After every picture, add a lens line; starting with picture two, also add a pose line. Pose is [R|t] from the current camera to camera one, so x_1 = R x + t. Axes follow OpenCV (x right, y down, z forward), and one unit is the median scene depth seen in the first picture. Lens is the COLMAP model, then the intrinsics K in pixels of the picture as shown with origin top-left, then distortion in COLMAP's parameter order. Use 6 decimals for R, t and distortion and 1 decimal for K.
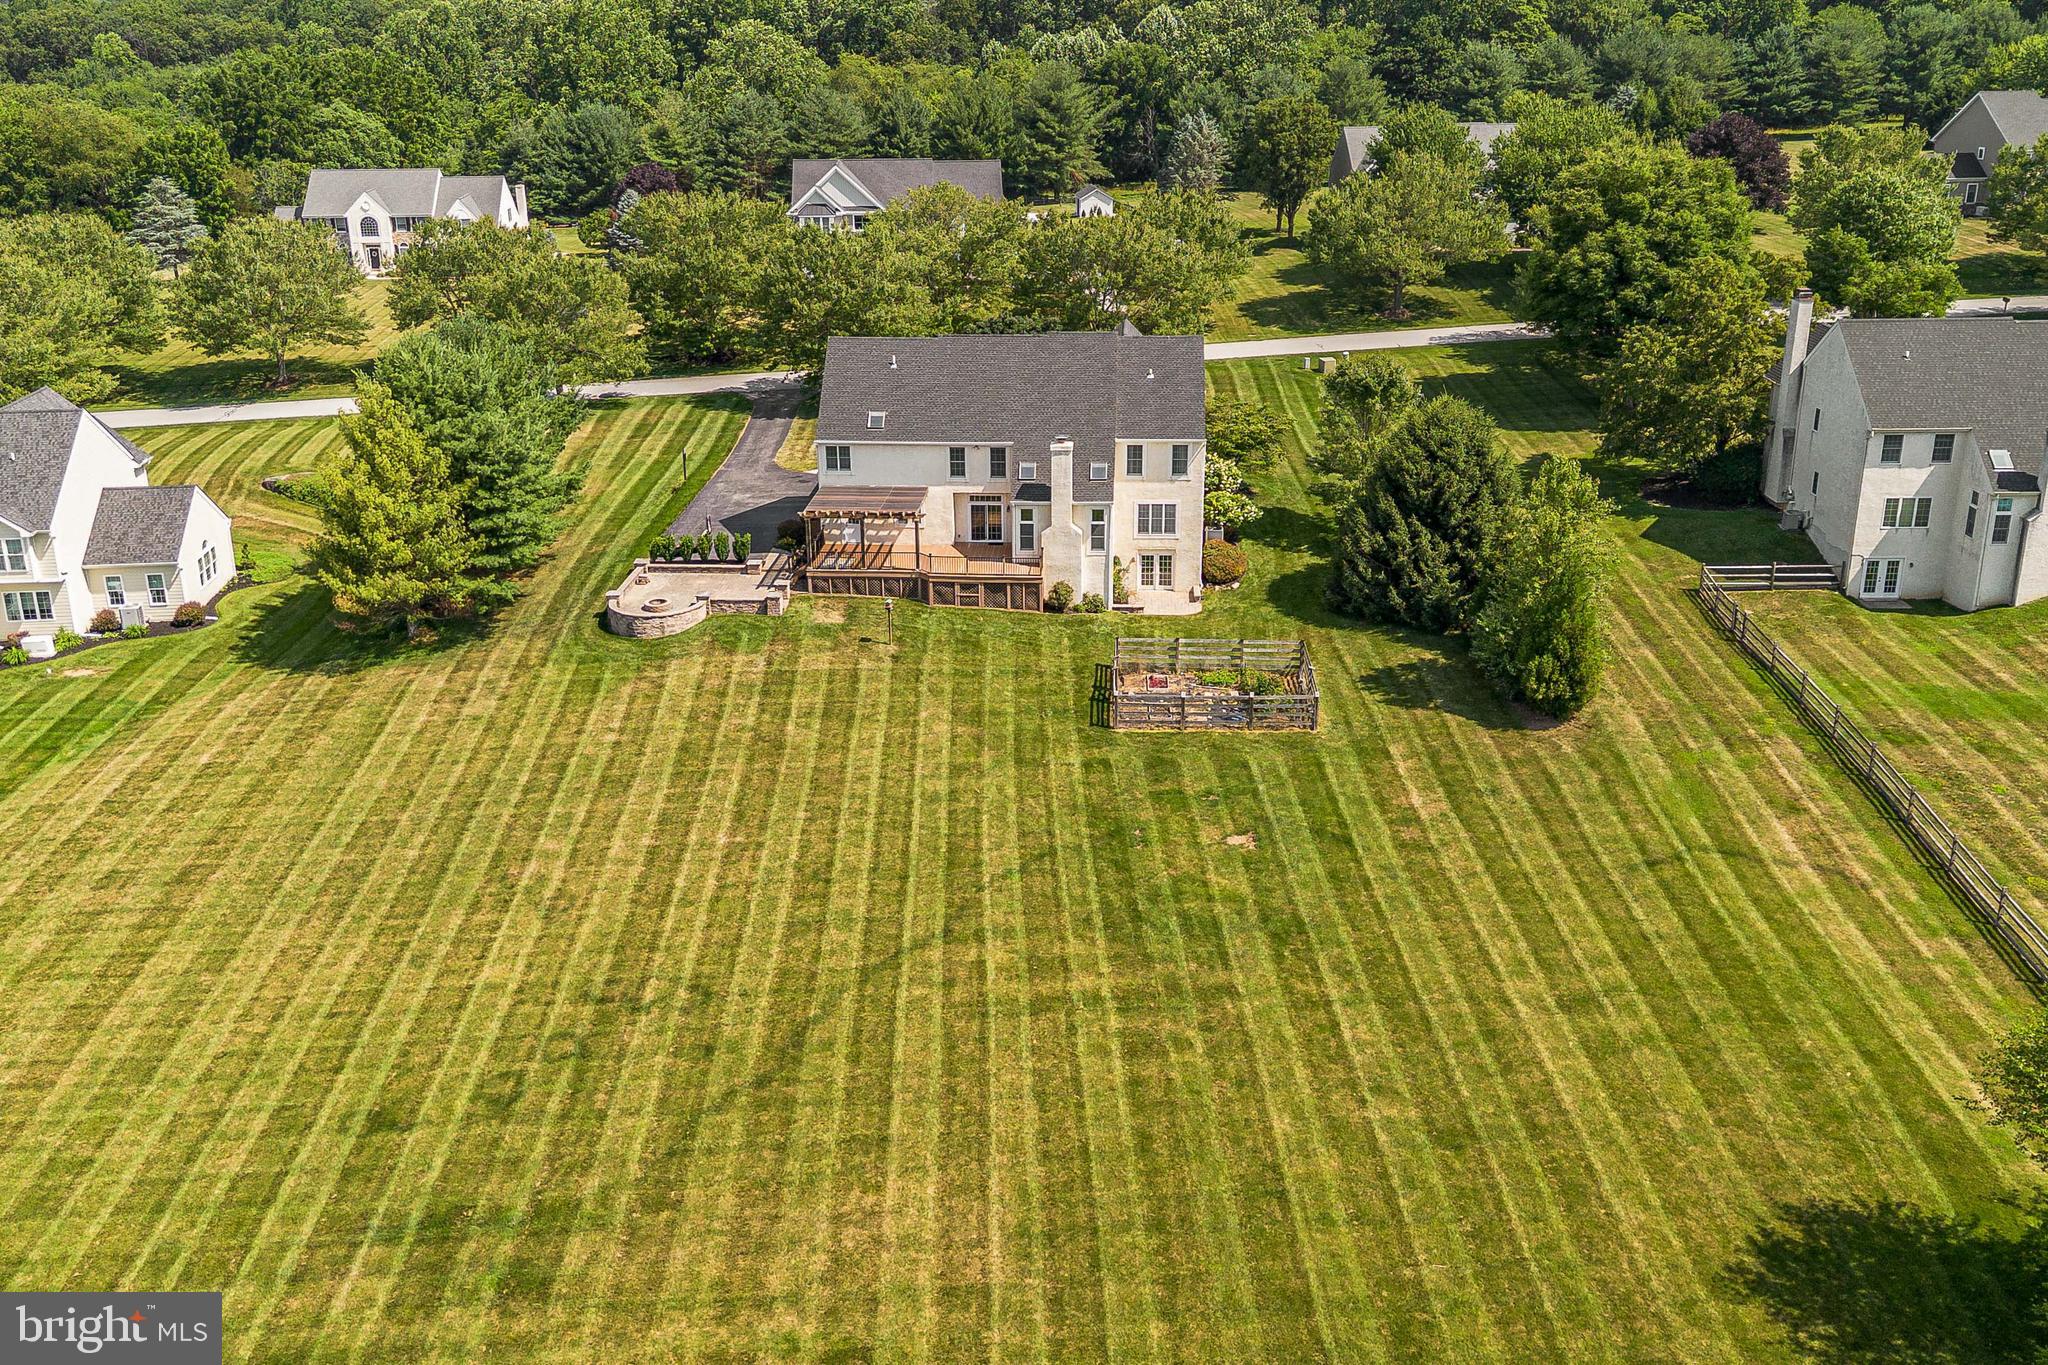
lens RADIAL K [[1686.7, 0, 1024.0], [0, 1686.7, 682.5], [0, 0, 1]] dist [0.084413, -0.099063]
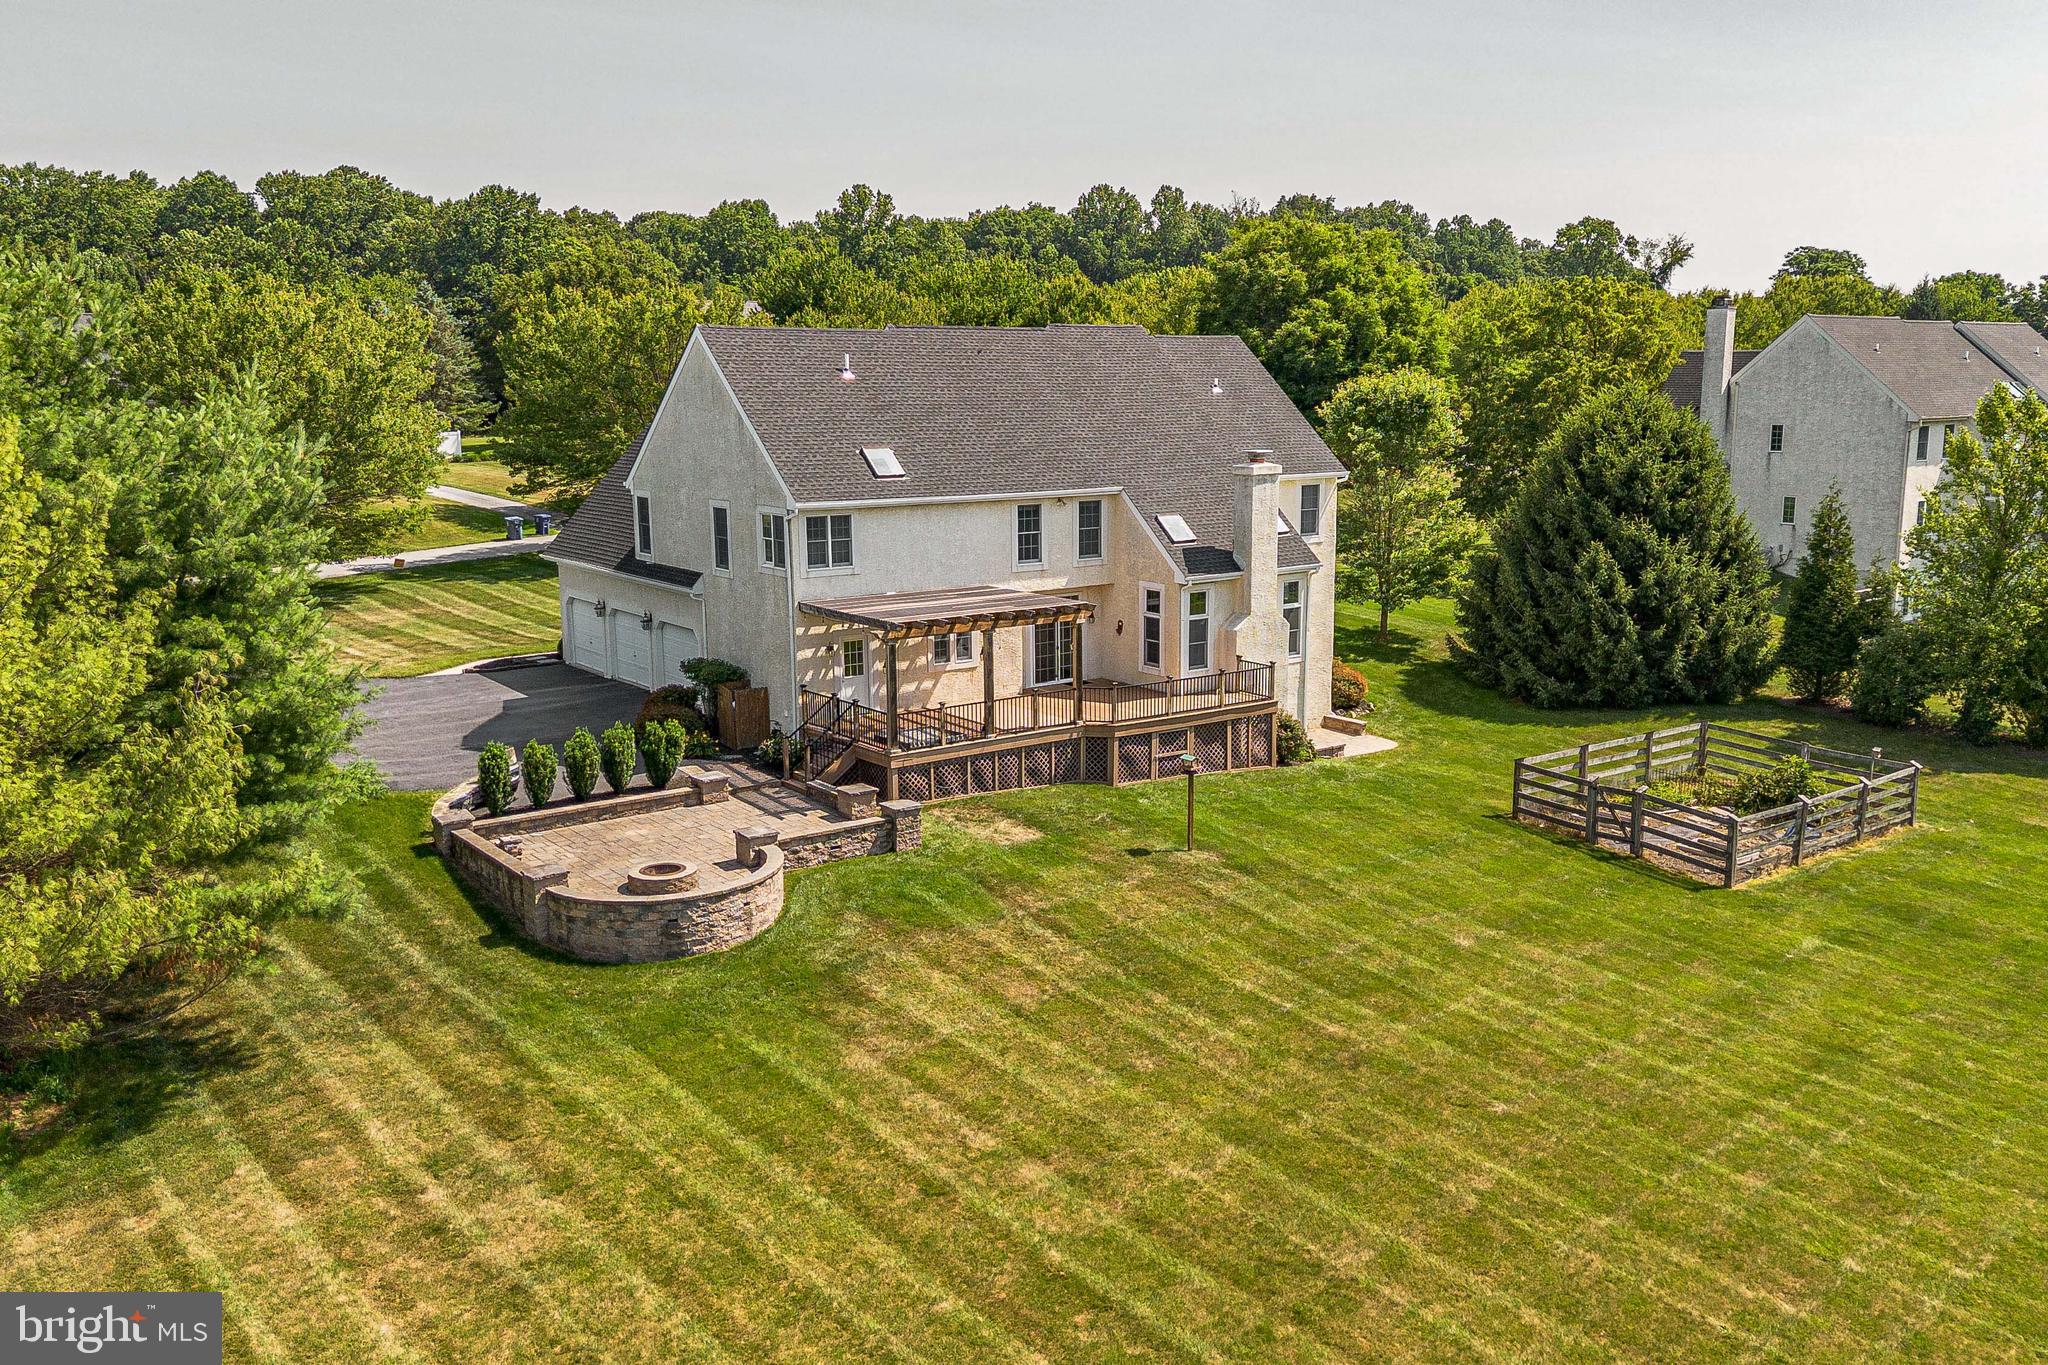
lens RADIAL K [[1710.6, 0, 1102.5], [0, 1710.6, 673.4], [0, 0, 1]] dist [0.084685, -0.103481]
pose [[0.749733, -0.108543, 0.652777, -0.385974], [0.243345, 0.962558, -0.119436, -0.017612], [-0.615372, 0.248396, 0.748075, 0.599023]]
